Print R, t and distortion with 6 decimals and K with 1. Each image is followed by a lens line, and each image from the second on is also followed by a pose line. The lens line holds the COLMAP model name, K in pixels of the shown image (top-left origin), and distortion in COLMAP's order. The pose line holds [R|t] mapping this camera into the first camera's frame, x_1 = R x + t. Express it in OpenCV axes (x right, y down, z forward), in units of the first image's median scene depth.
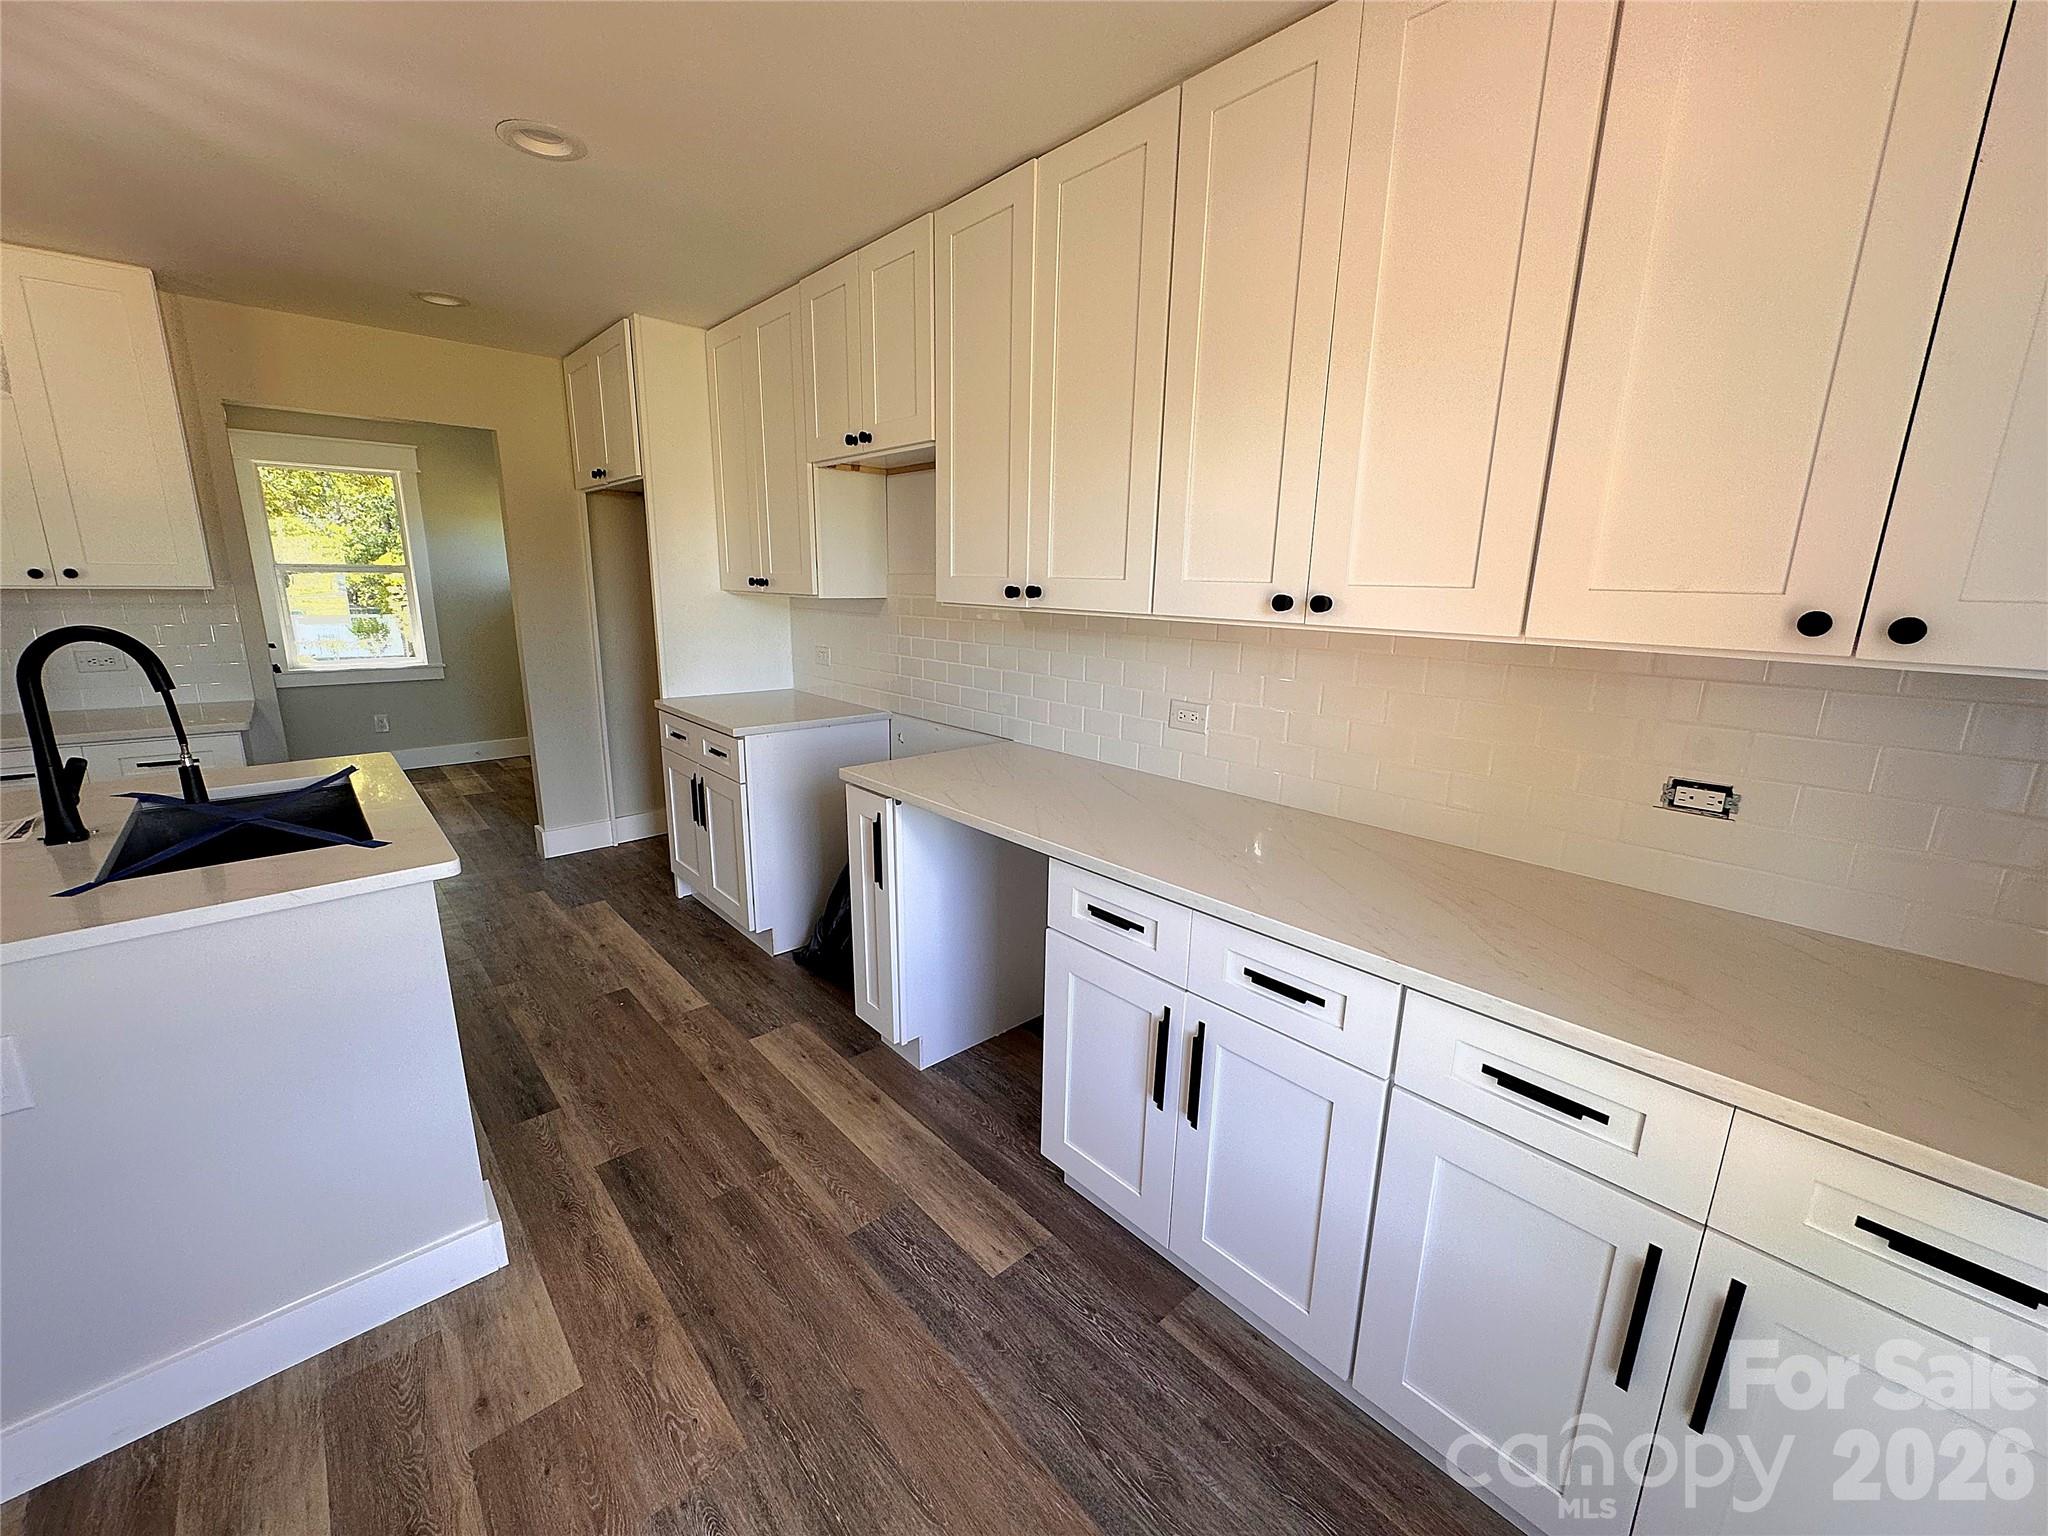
lens RADIAL K [[818.6, 0, 1006.5], [0, 818.6, 756.3], [0, 0, 1]] dist [-0.003105, 0.001513]
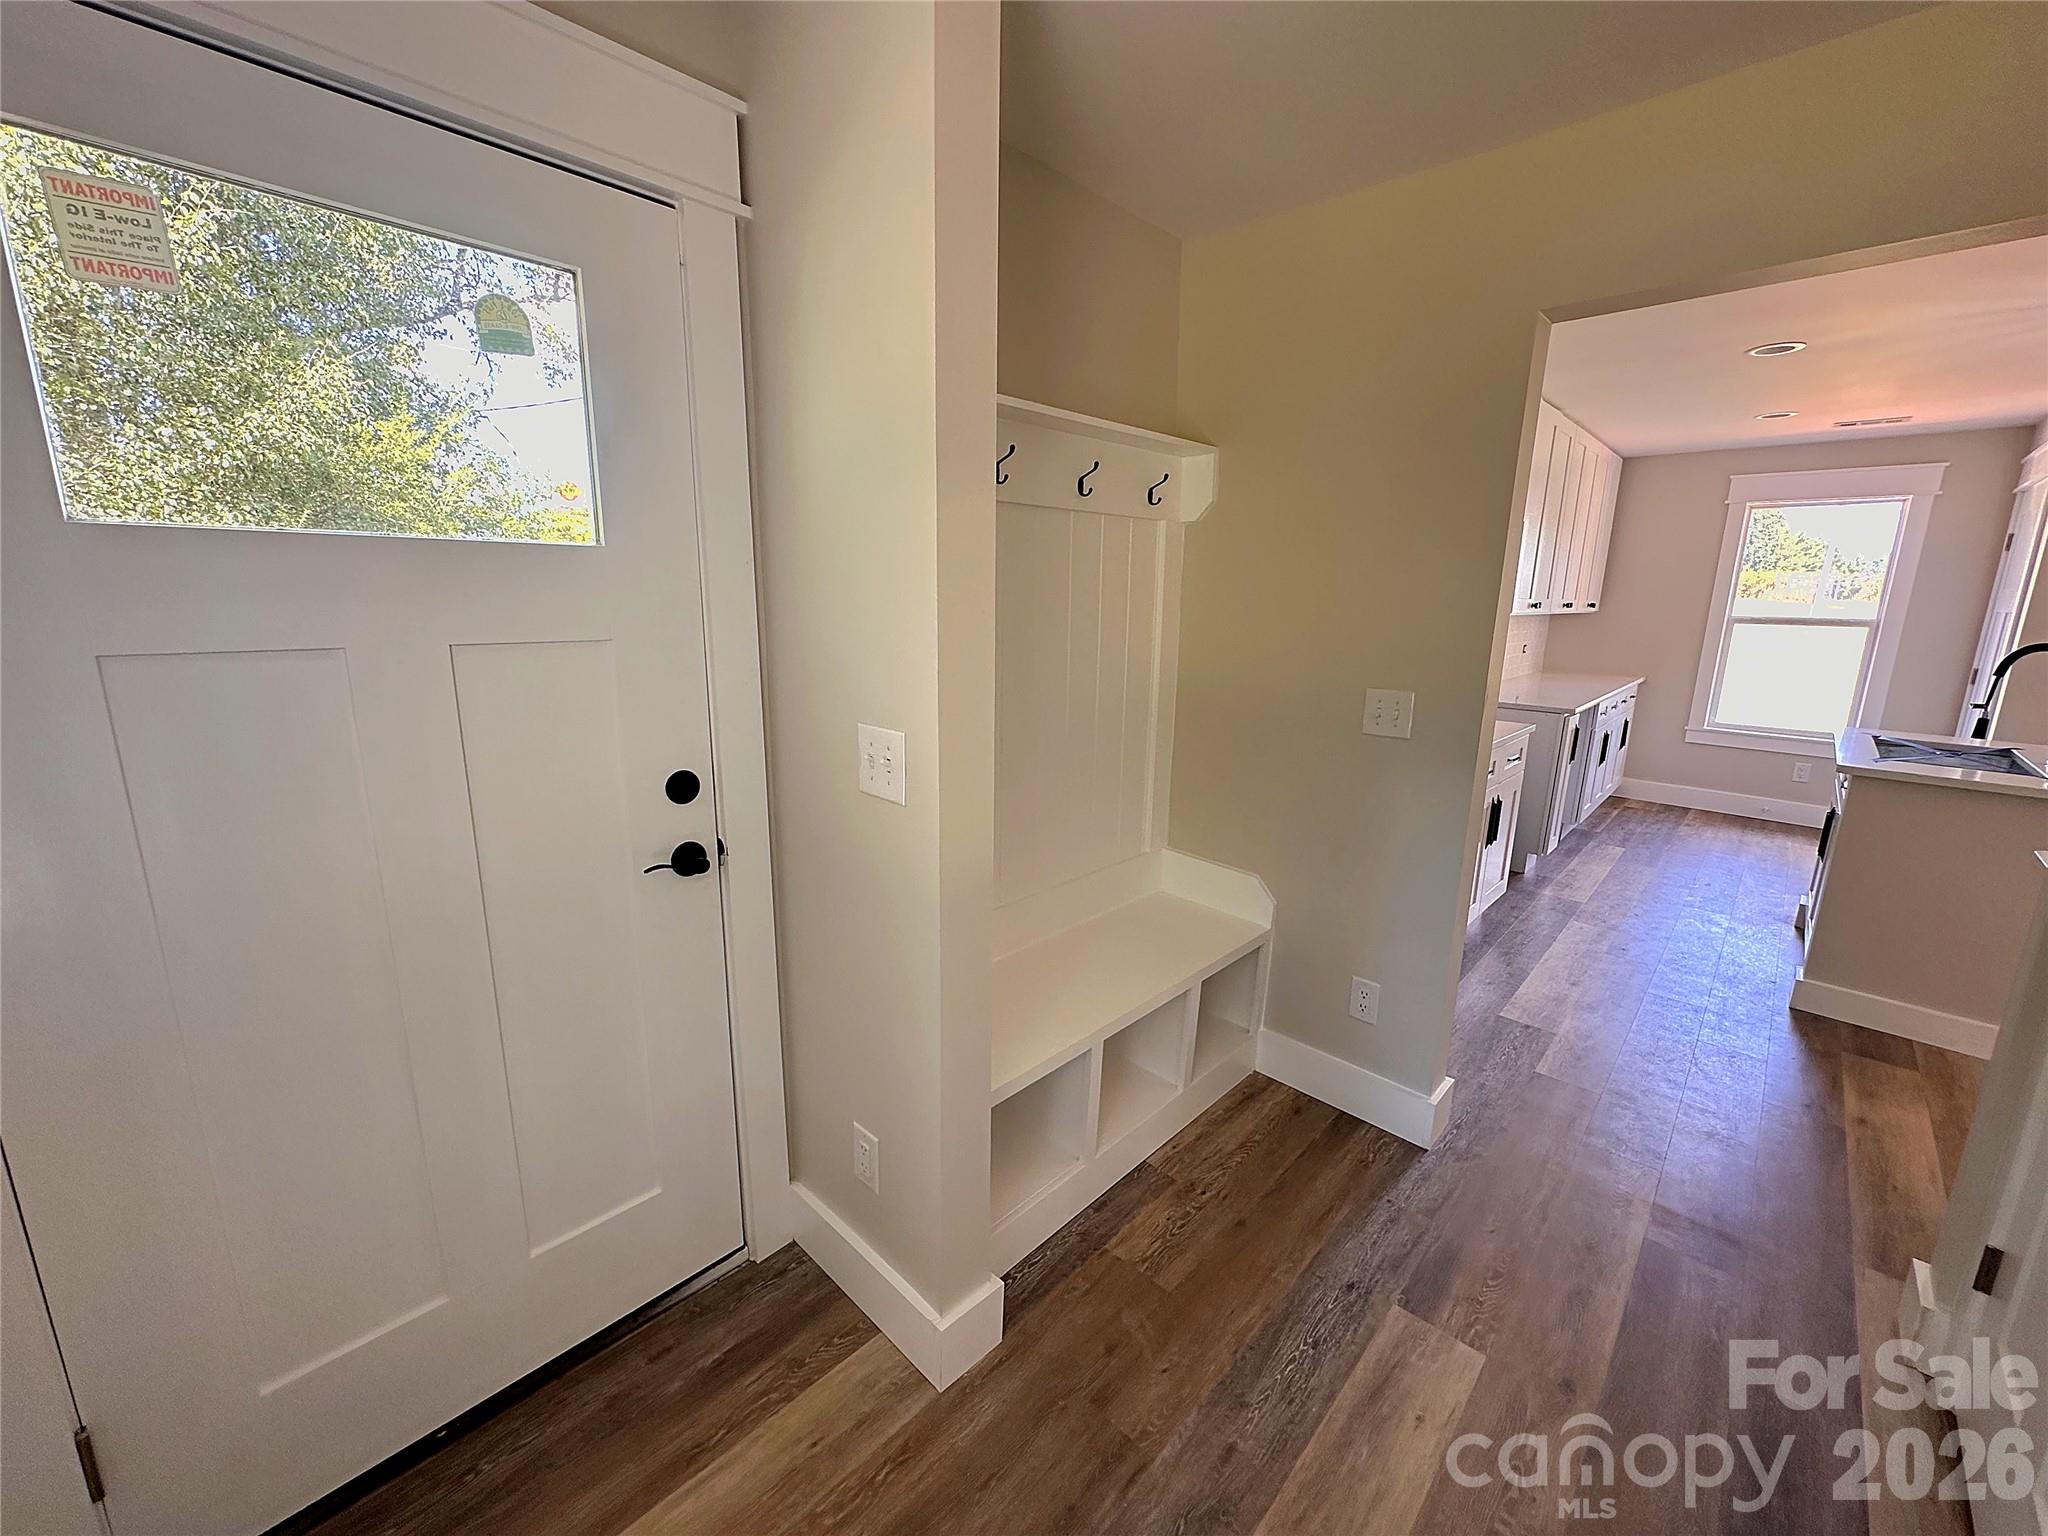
lens RADIAL K [[818.6, 0, 1021.6], [0, 818.6, 768.0], [0, 0, 1]] dist [-0.003105, 0.001513]
pose [[-0.082838, -0.228406, 0.970035, -1.633460], [0.206938, 0.948221, 0.240941, -0.477188], [-0.974841, 0.220697, -0.031283, 1.985161]]
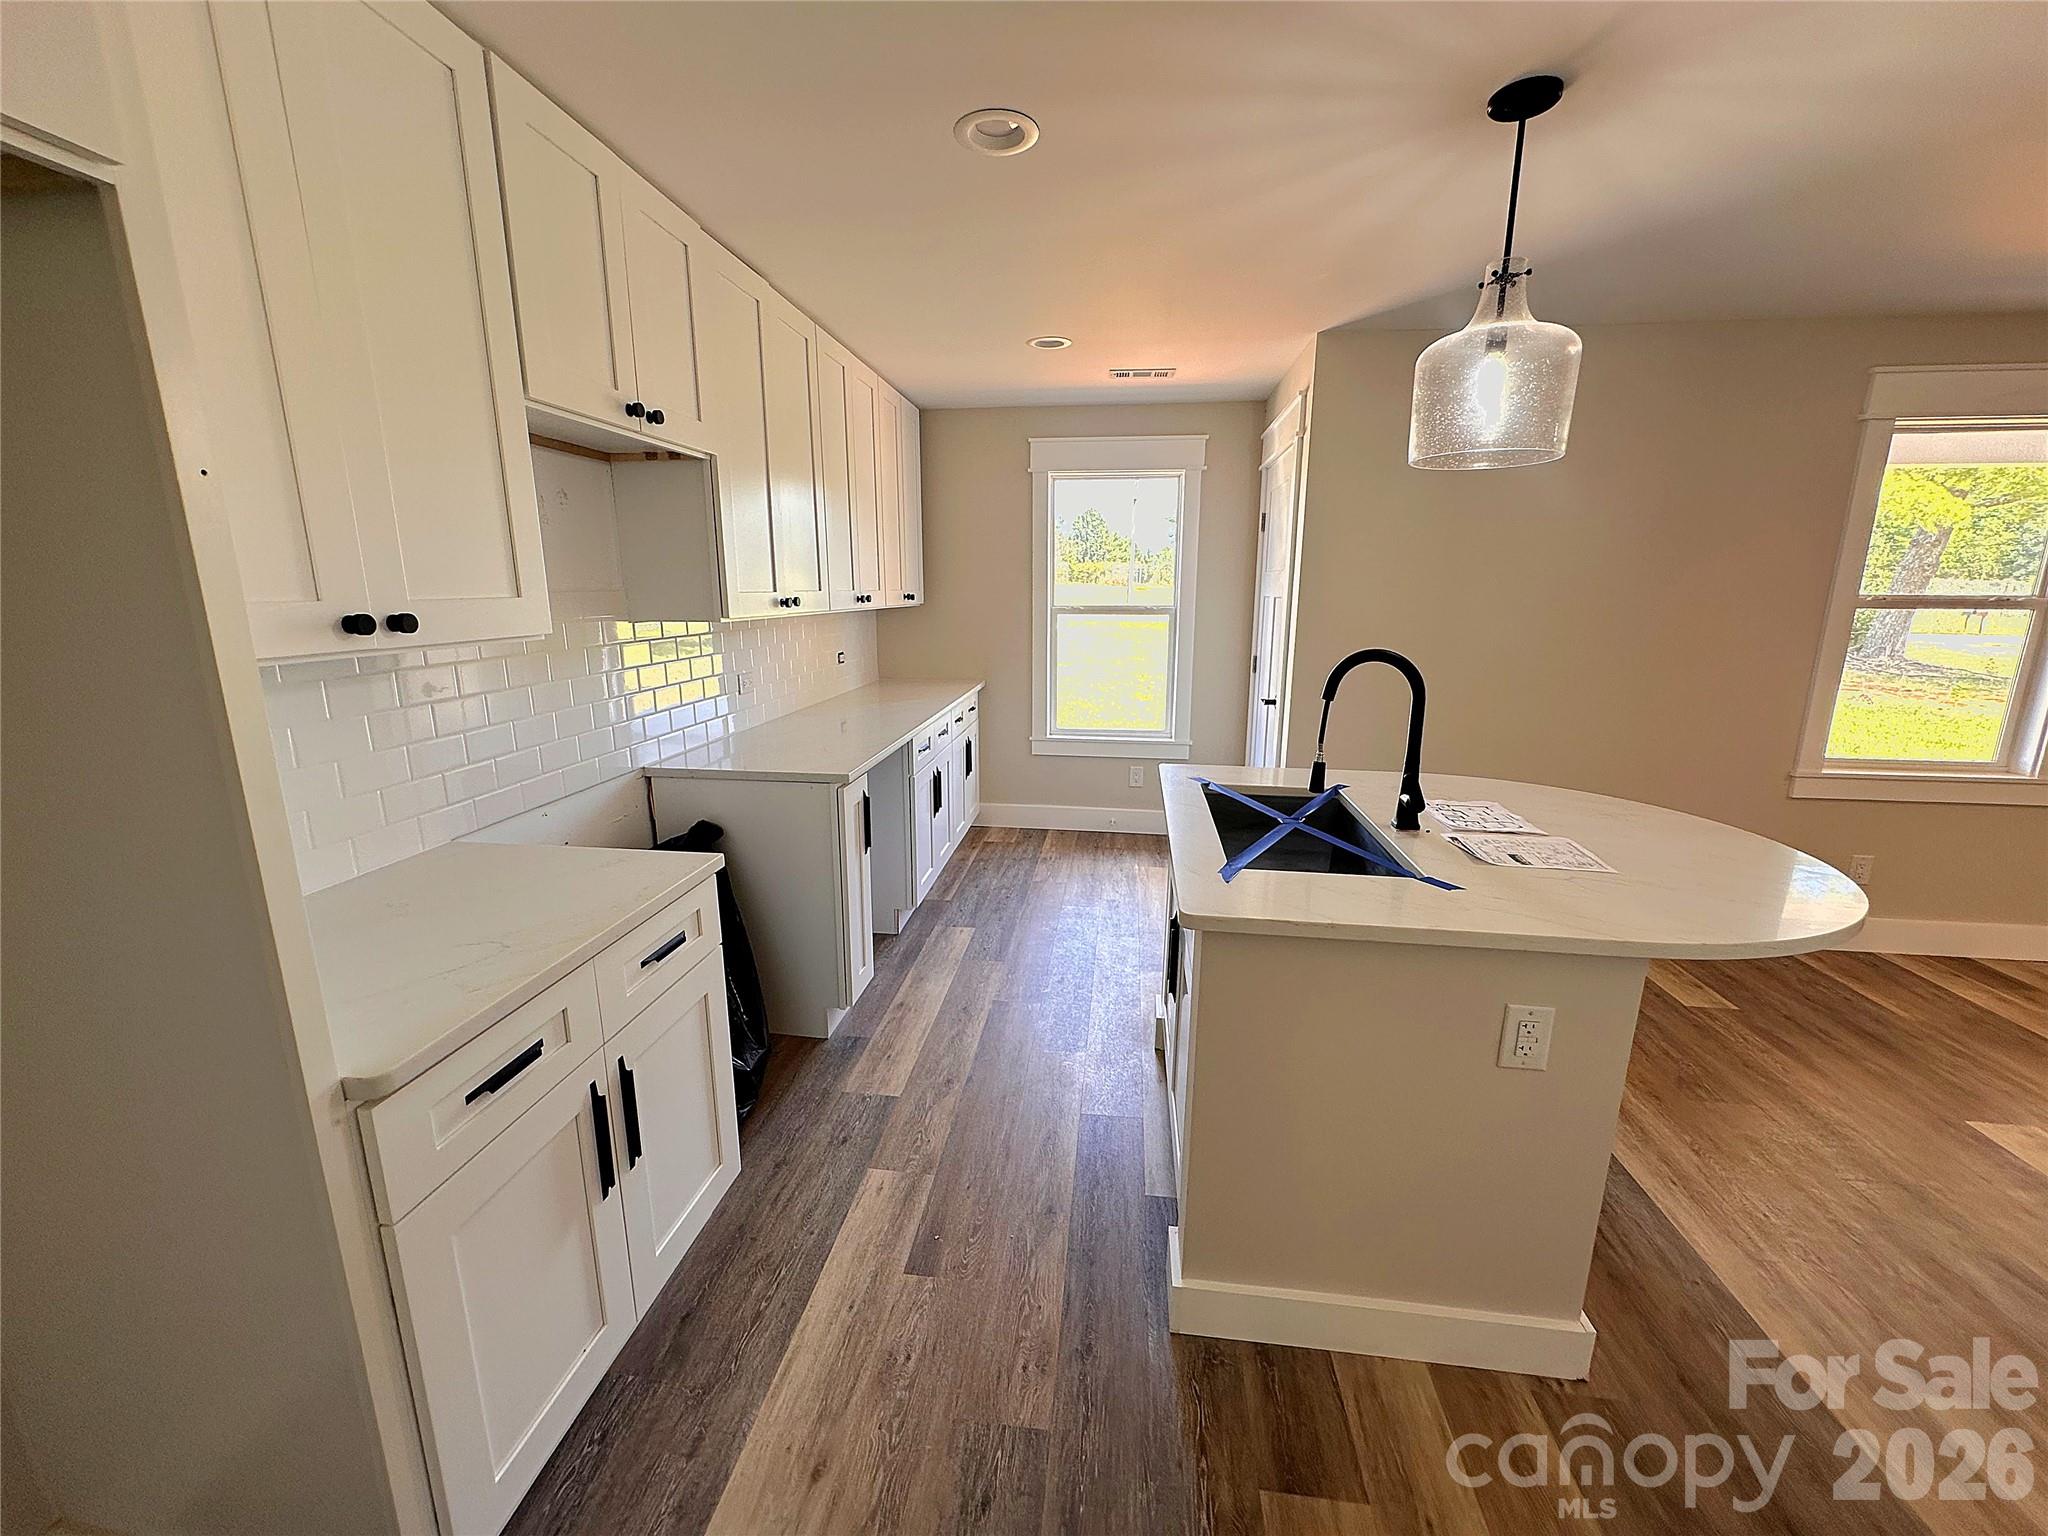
lens RADIAL K [[818.6, 0, 1015.8], [0, 818.6, 770.9], [0, 0, 1]] dist [-0.003105, 0.001513]
pose [[-0.651045, -0.182030, 0.736889, -0.998924], [0.160902, 0.915658, 0.368349, -0.308794], [-0.741789, 0.358379, -0.566845, 1.268345]]
